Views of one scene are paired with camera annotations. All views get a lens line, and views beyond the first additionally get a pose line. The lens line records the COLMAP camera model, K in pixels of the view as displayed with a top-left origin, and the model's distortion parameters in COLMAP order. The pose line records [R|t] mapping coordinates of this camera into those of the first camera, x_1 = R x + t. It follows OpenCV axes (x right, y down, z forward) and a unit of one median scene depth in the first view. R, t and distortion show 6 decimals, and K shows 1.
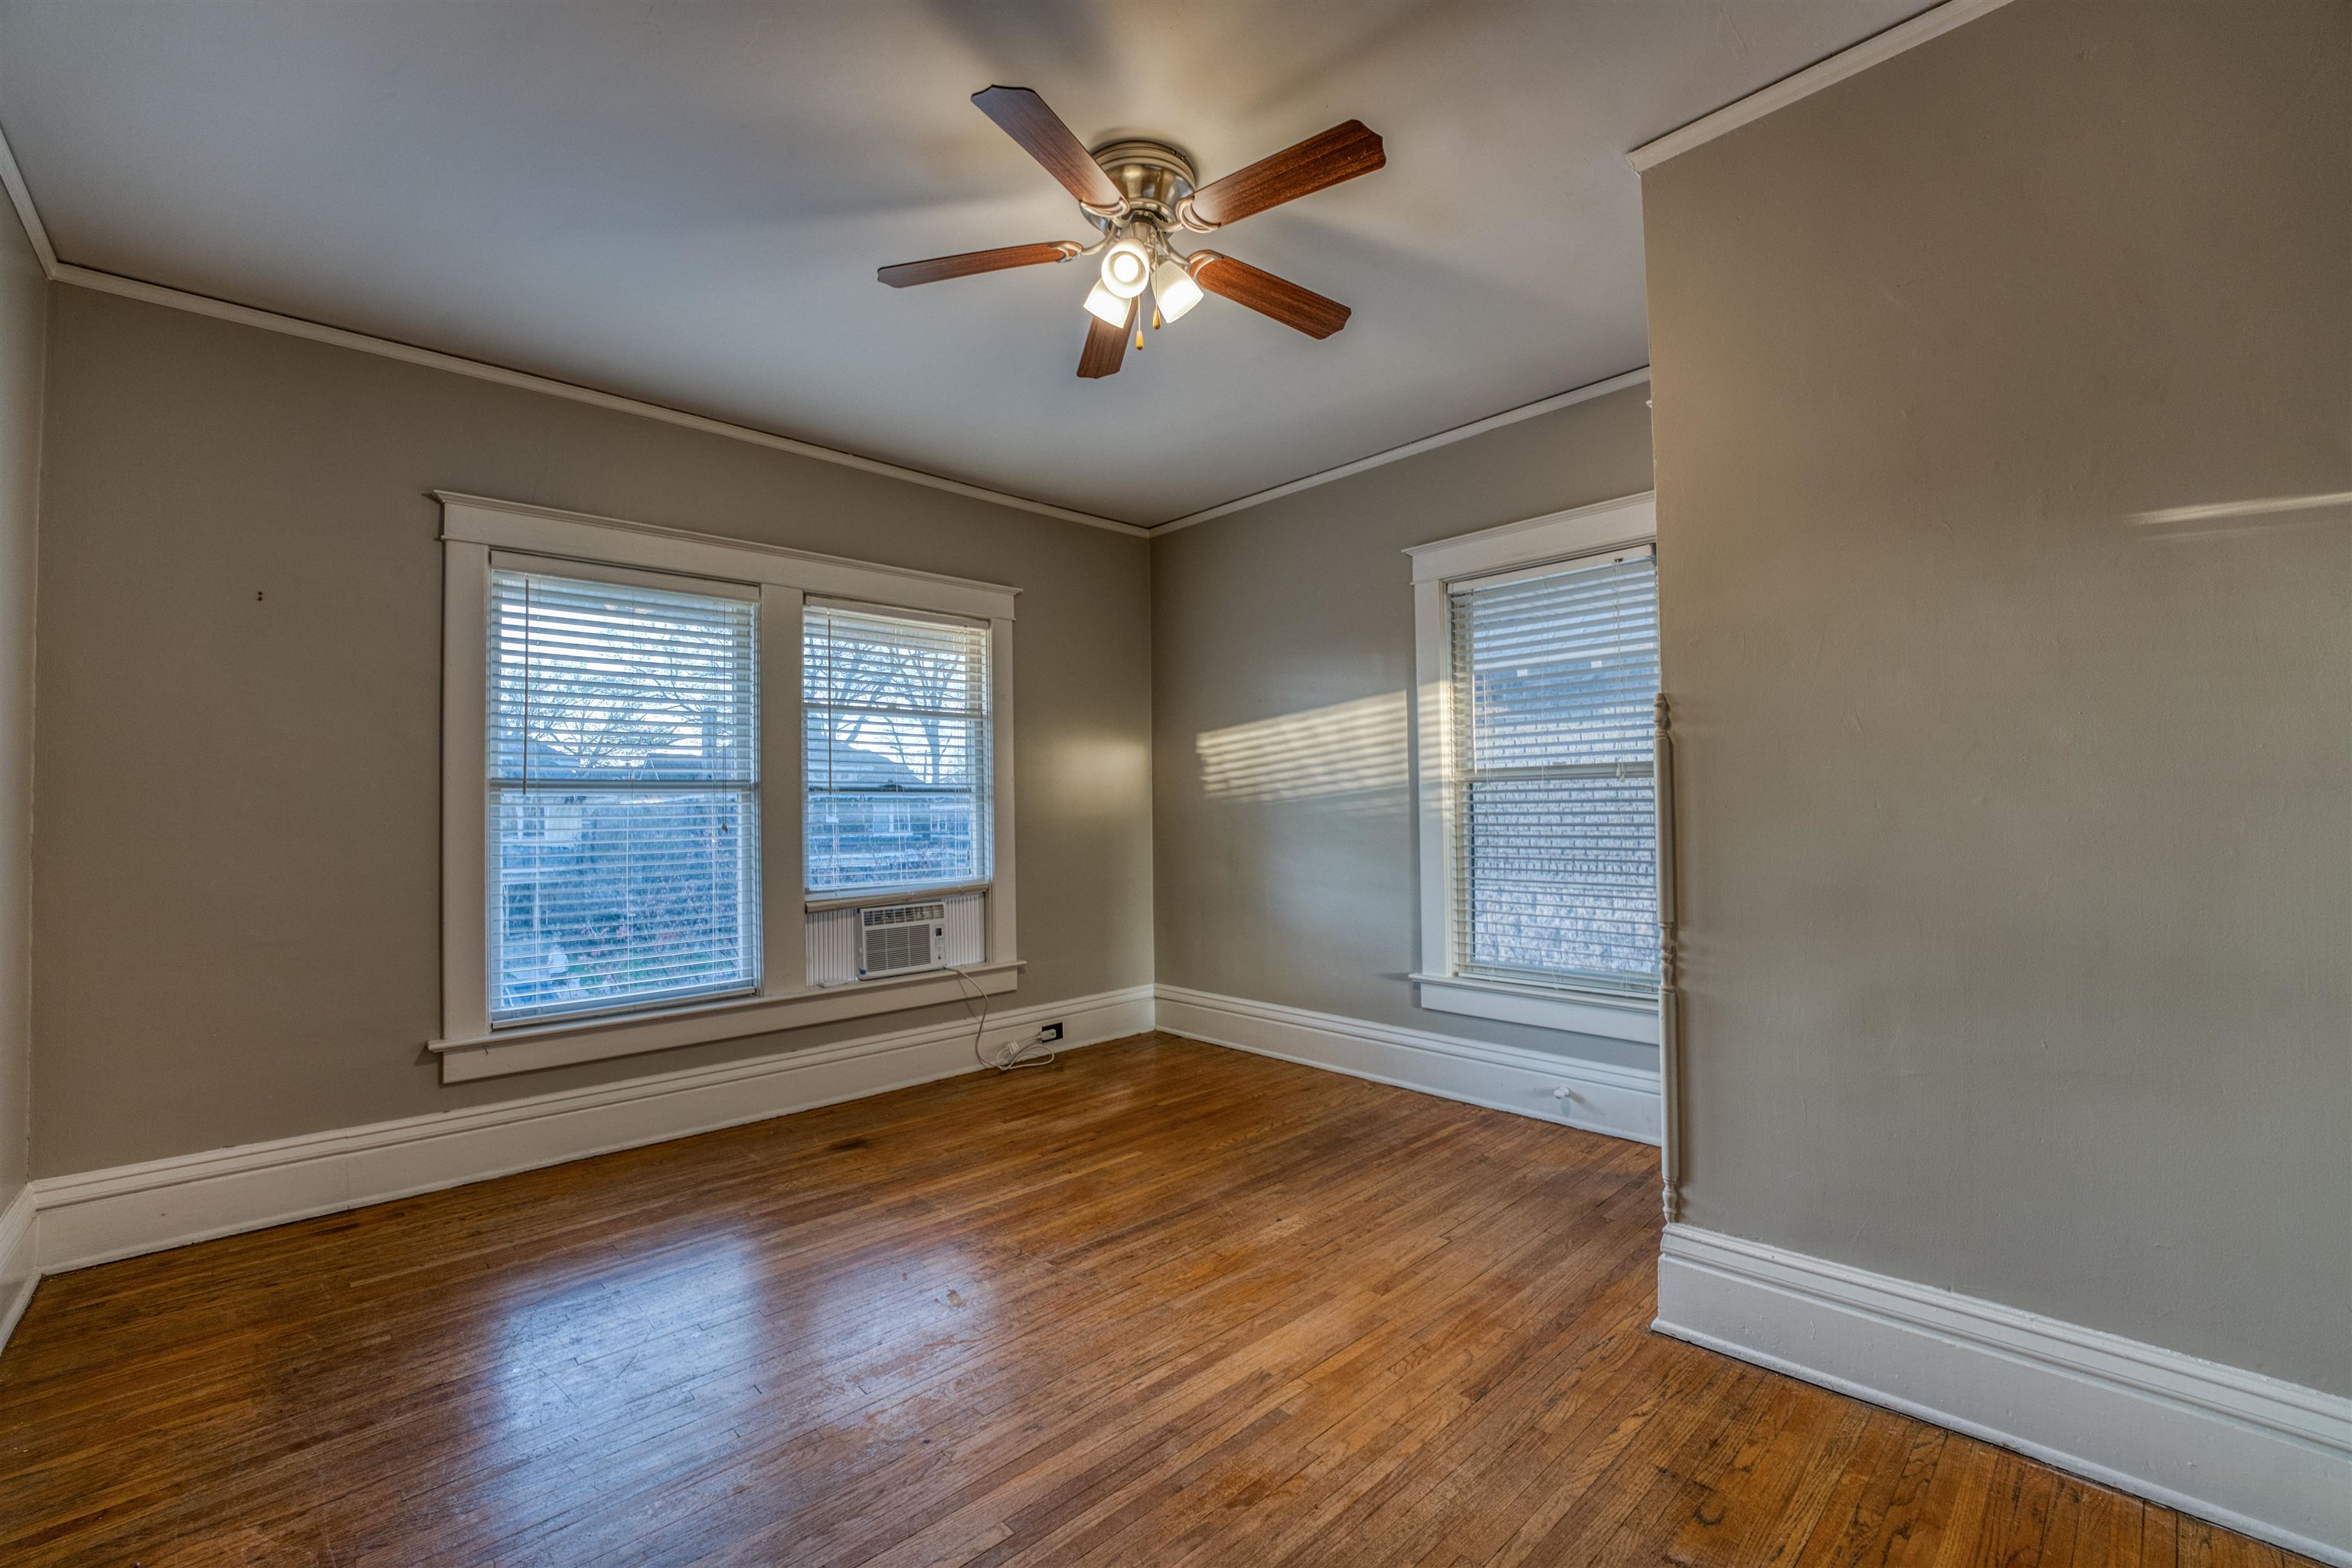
lens RADIAL K [[955.9, 0, 1177.4], [0, 955.9, 786.8], [0, 0, 1]] dist [-0.027433, 0.001548]
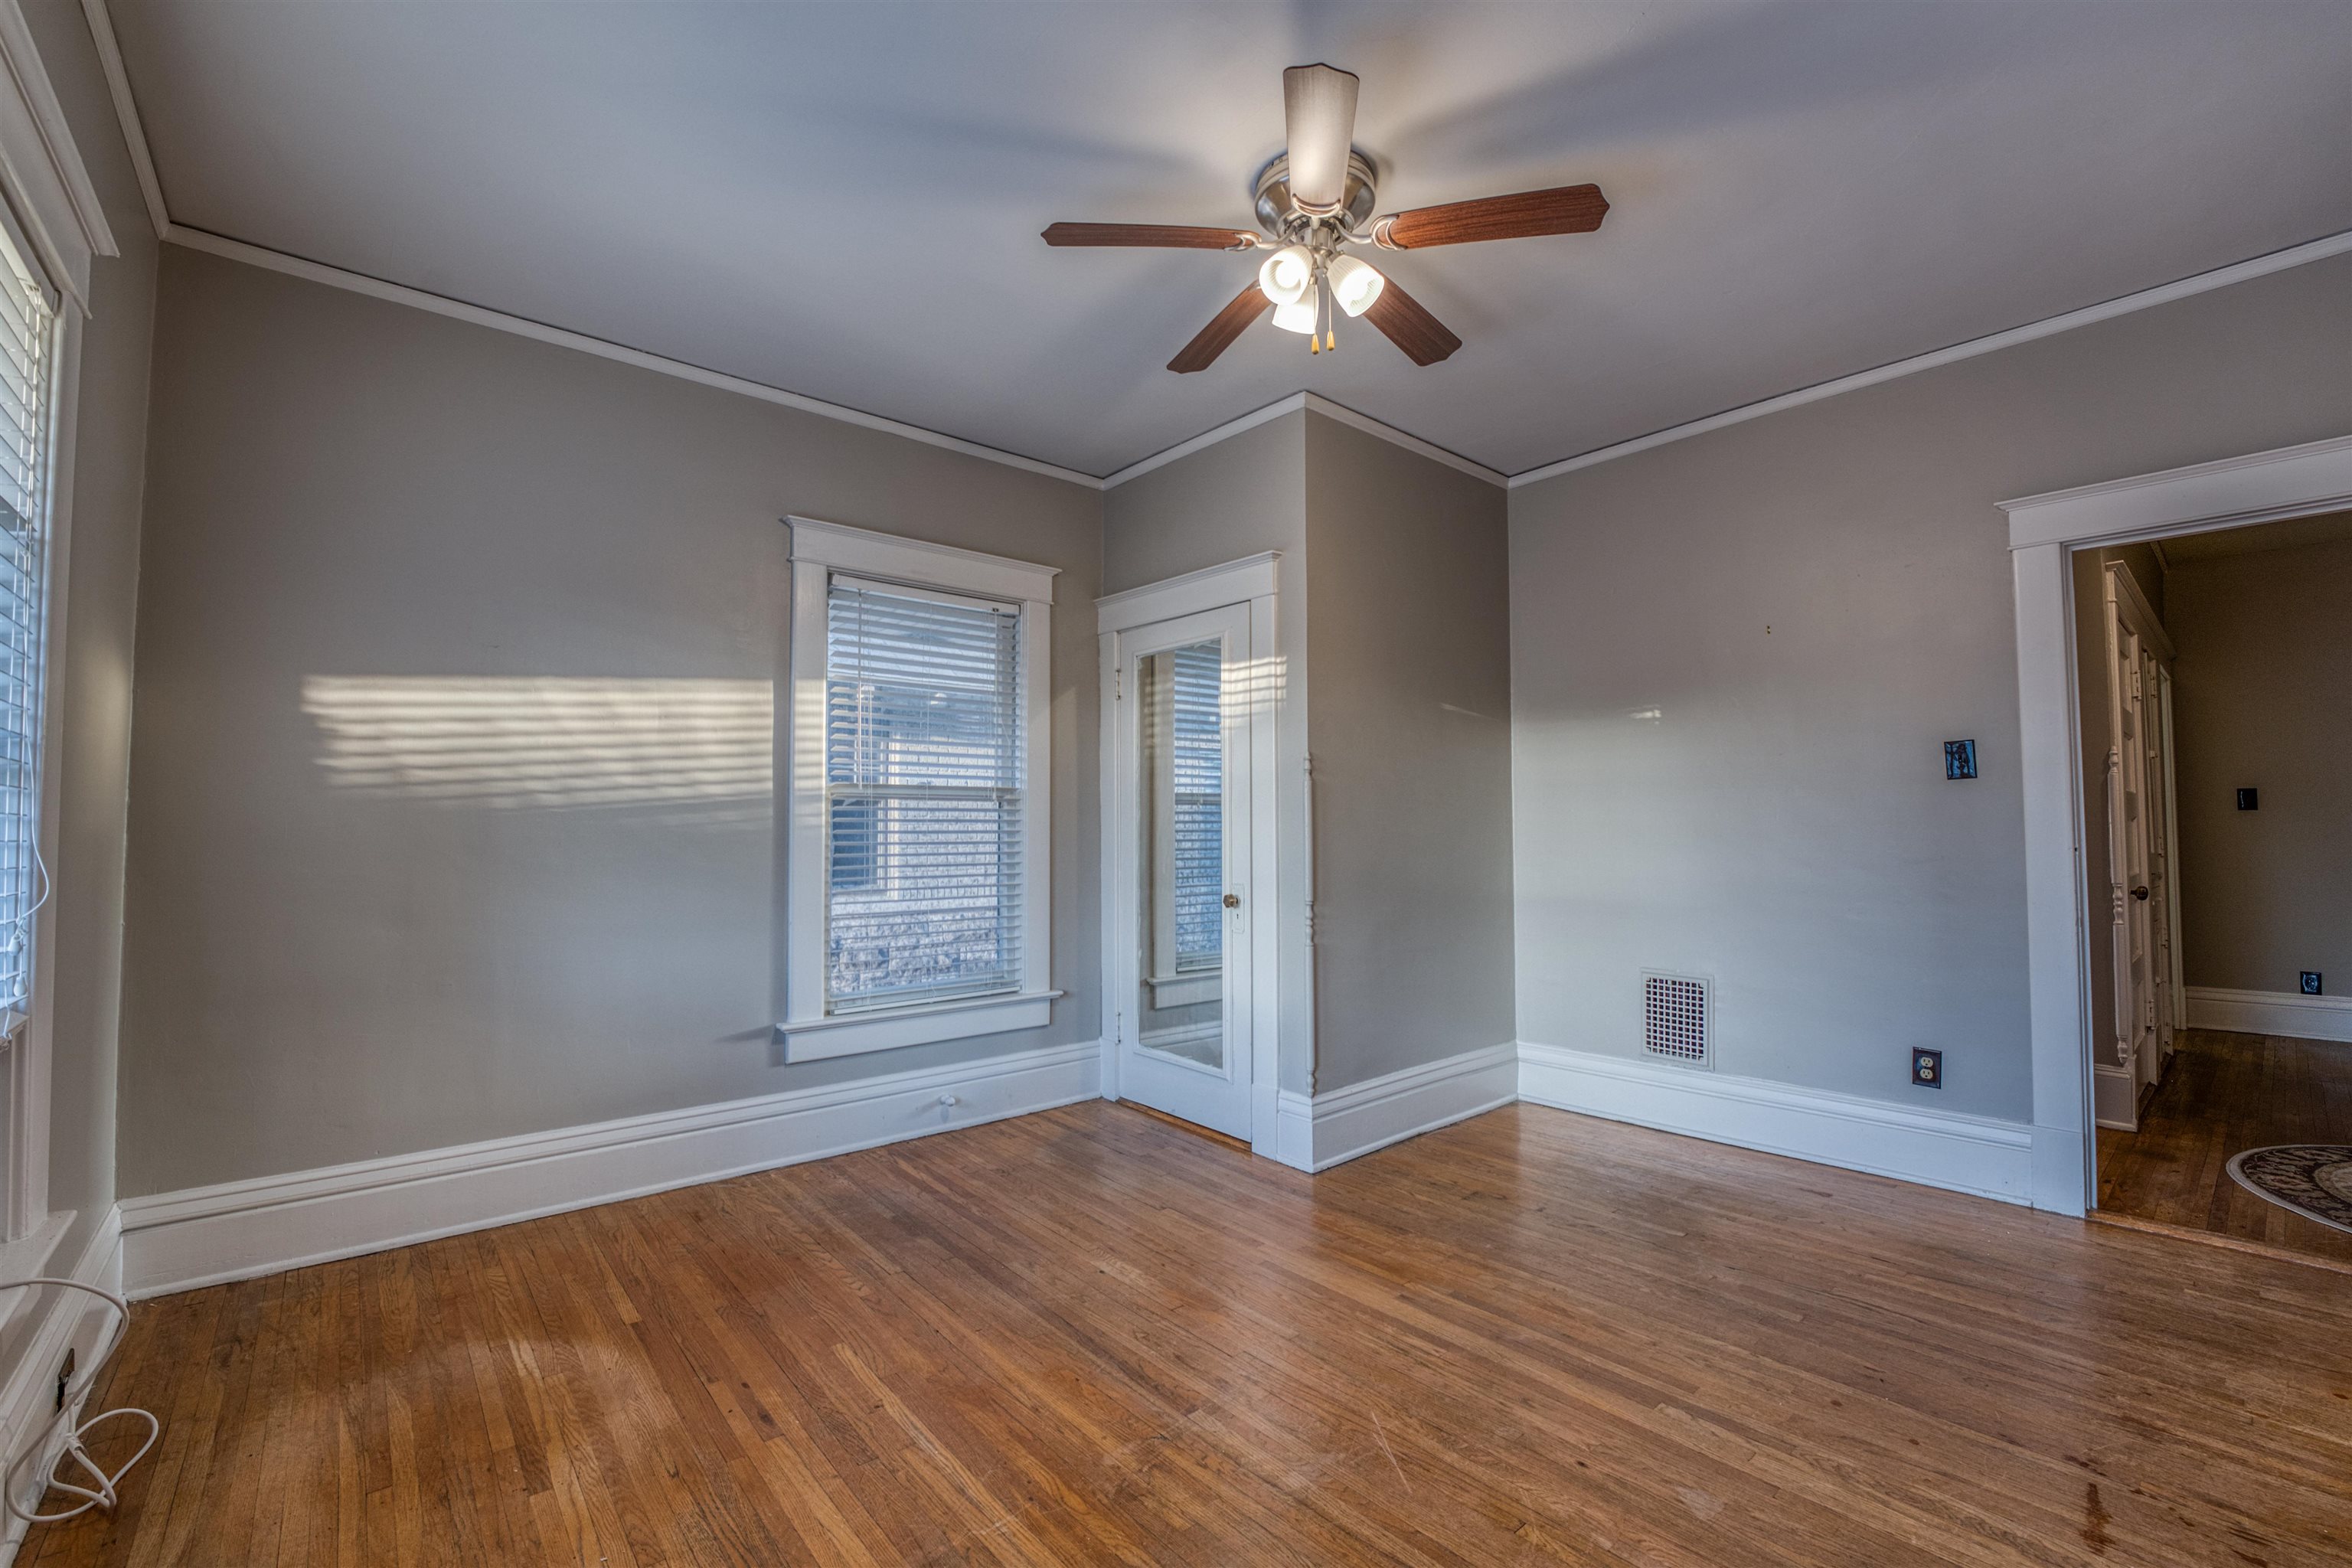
lens RADIAL K [[990.0, 0, 1175.1], [0, 990.0, 784.8], [0, 0, 1]] dist [-0.023492, 0.000921]
pose [[0.053109, 0.055699, 0.997034, -0.669515], [-0.025406, 0.998195, -0.054411, 0.029301], [-0.998265, -0.022441, 0.054429, 0.692015]]
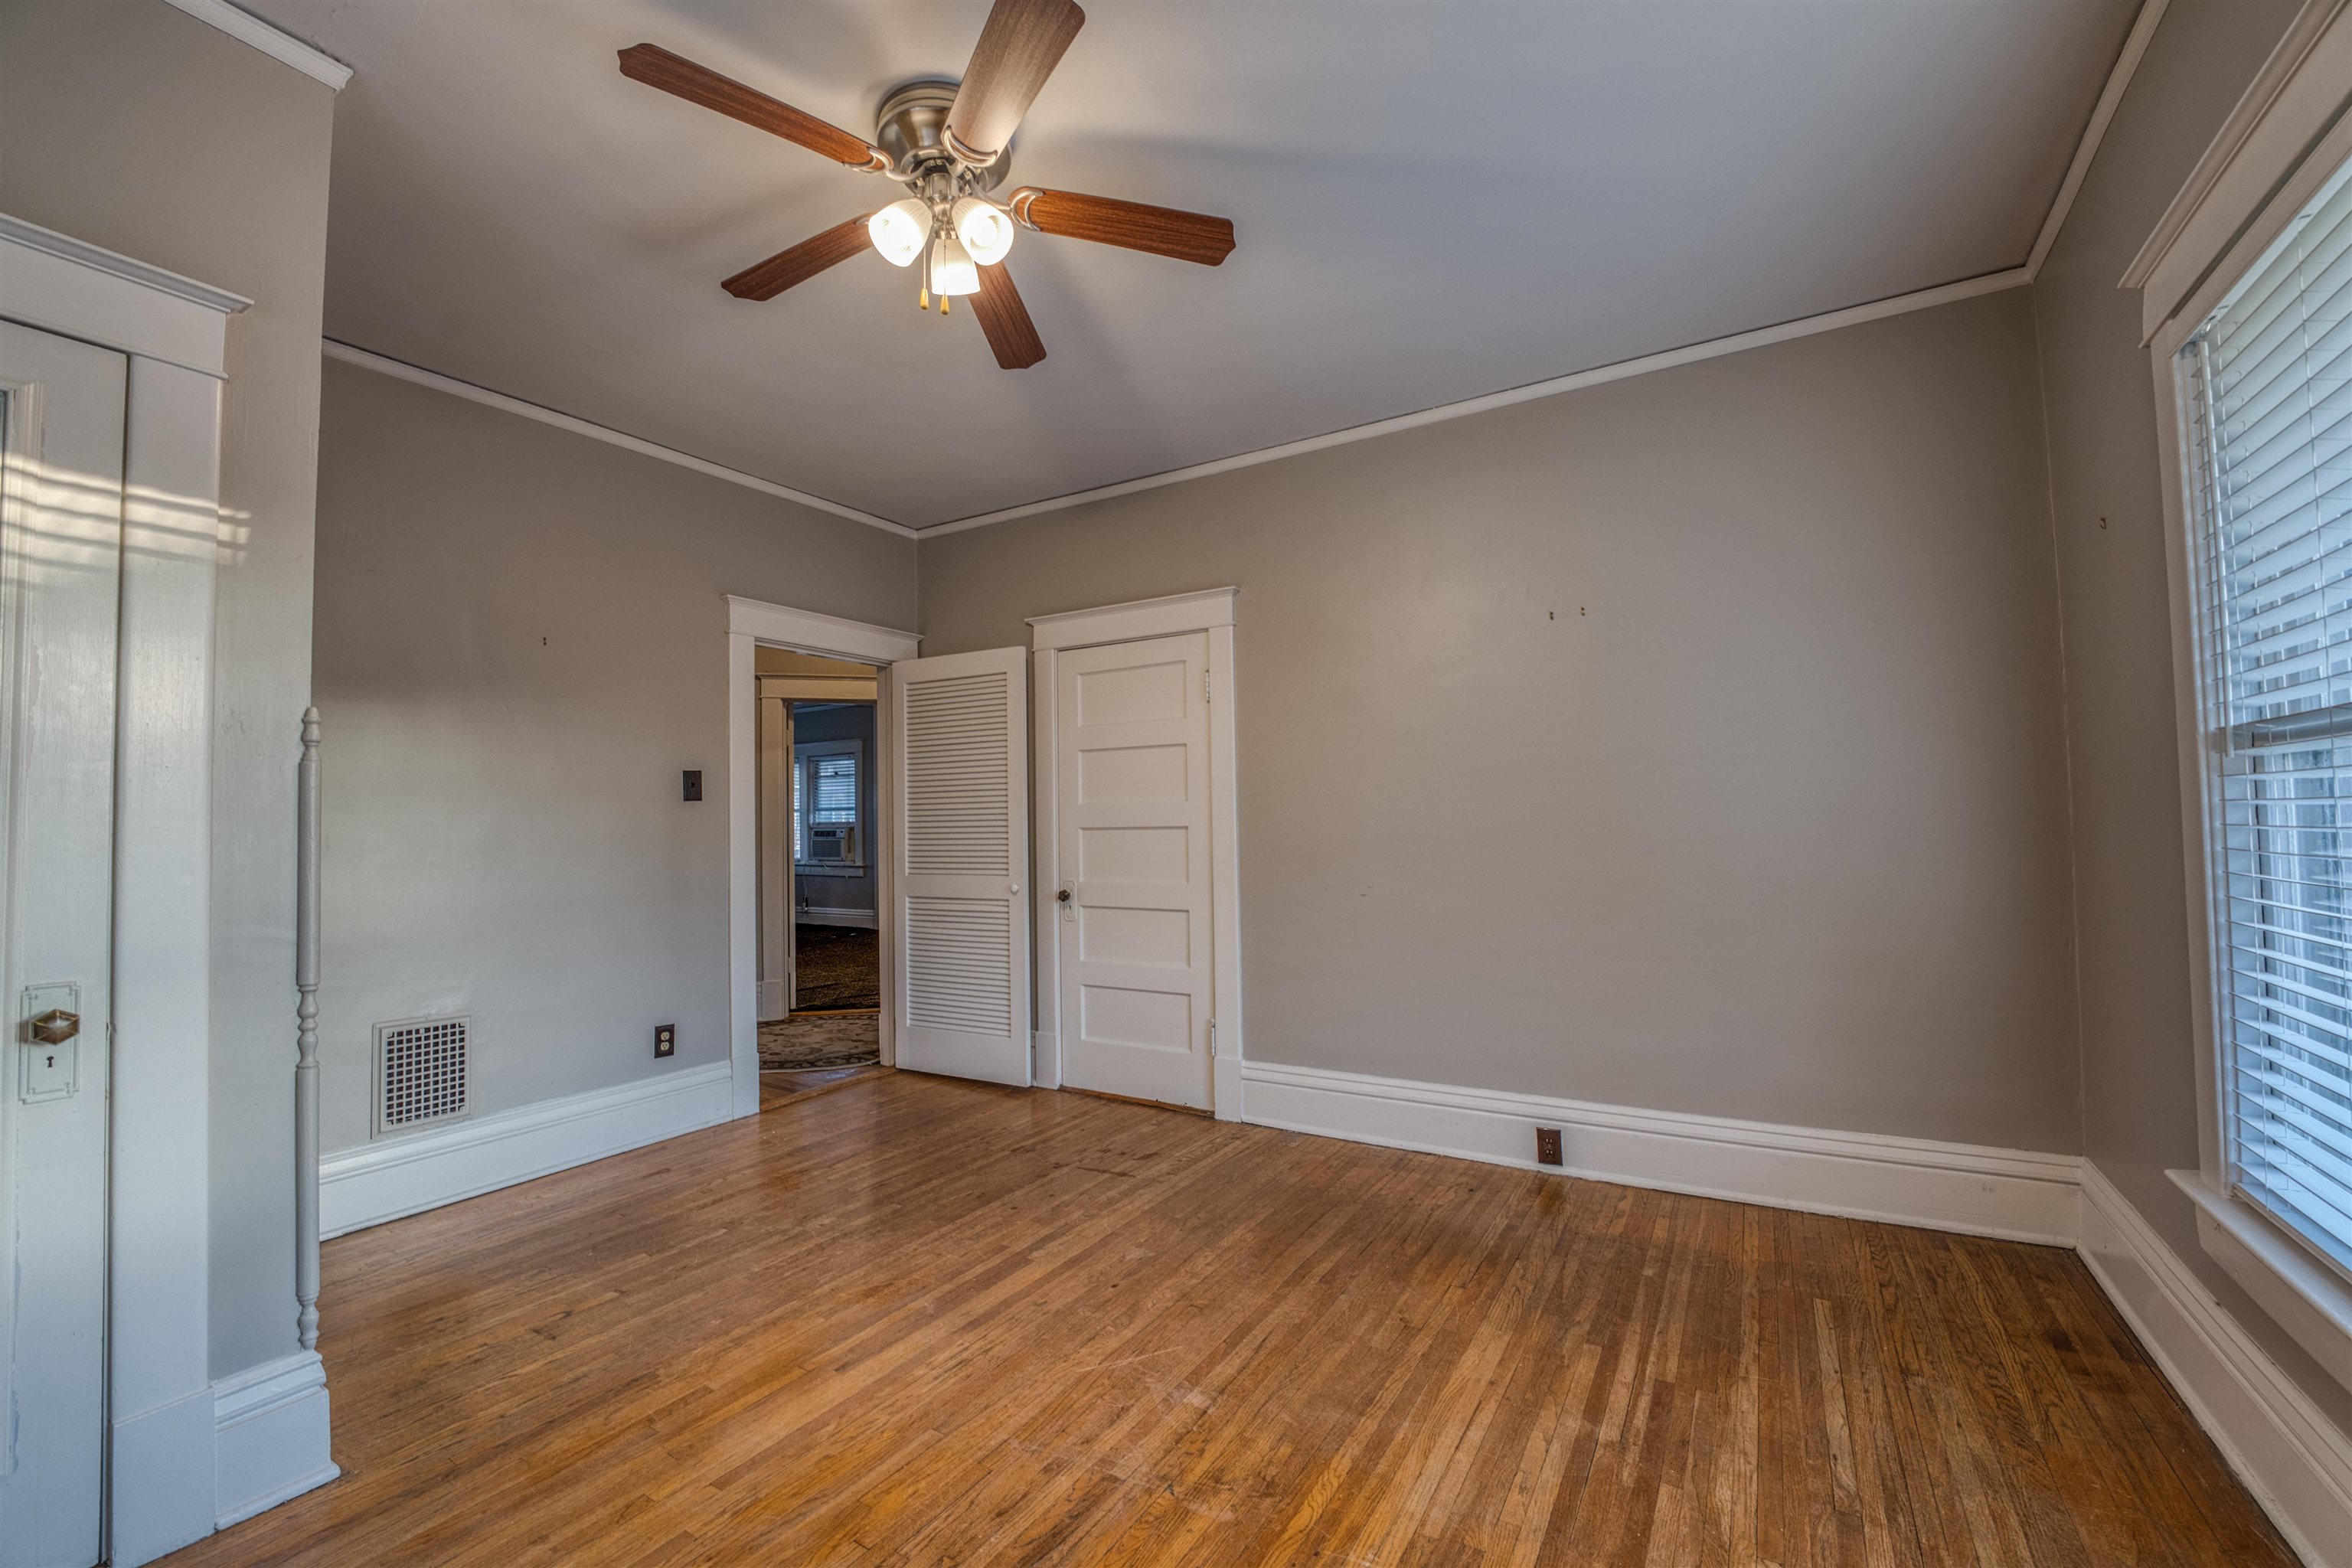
lens RADIAL K [[955.9, 0, 1159.7], [0, 955.9, 787.3], [0, 0, 1]] dist [-0.027433, 0.001548]
pose [[-0.971313, 0.021300, -0.236850, -0.009090], [0.037643, 0.997195, -0.064696, 0.032410], [0.234807, -0.071755, -0.969390, 1.205115]]
